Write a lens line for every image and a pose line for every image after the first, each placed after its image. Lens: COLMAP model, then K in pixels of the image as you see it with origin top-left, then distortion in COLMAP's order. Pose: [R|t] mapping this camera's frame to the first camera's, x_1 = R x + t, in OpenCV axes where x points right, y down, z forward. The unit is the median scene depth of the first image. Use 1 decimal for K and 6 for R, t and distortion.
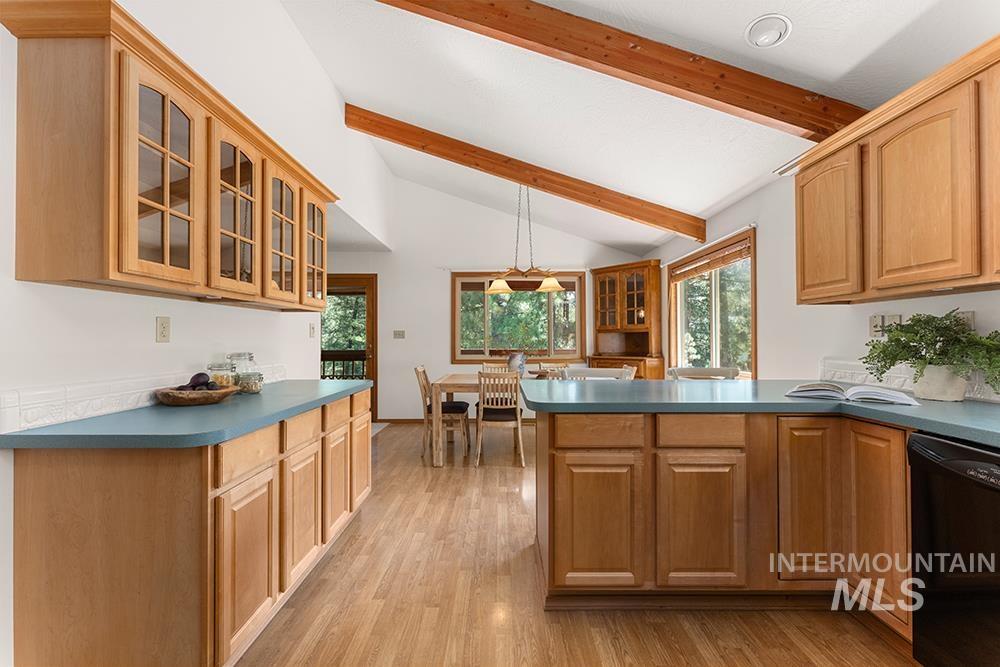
lens RADIAL K [[399.1, 0, 496.9], [0, 399.1, 339.5], [0, 0, 1]] dist [0.002627, -0.001143]
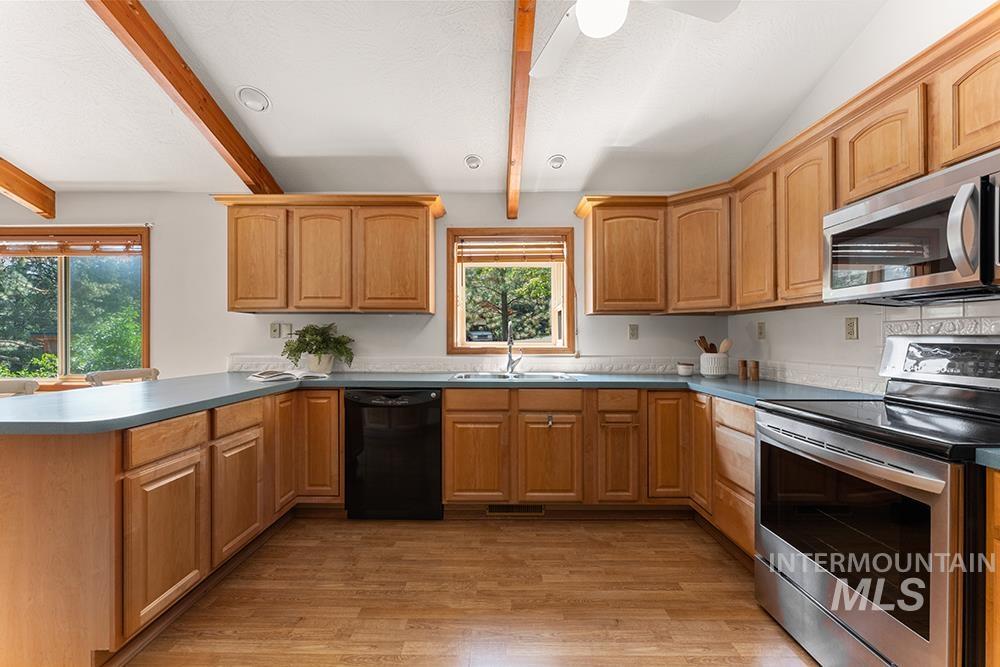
lens RADIAL K [[399.1, 0, 497.8], [0, 399.1, 344.8], [0, 0, 1]] dist [0.002627, -0.001143]
pose [[-0.009013, -0.010057, 0.999909, -0.531619], [-0.001636, 0.999948, 0.010043, 0.002963], [-0.999958, -0.001545, -0.009029, 0.193402]]
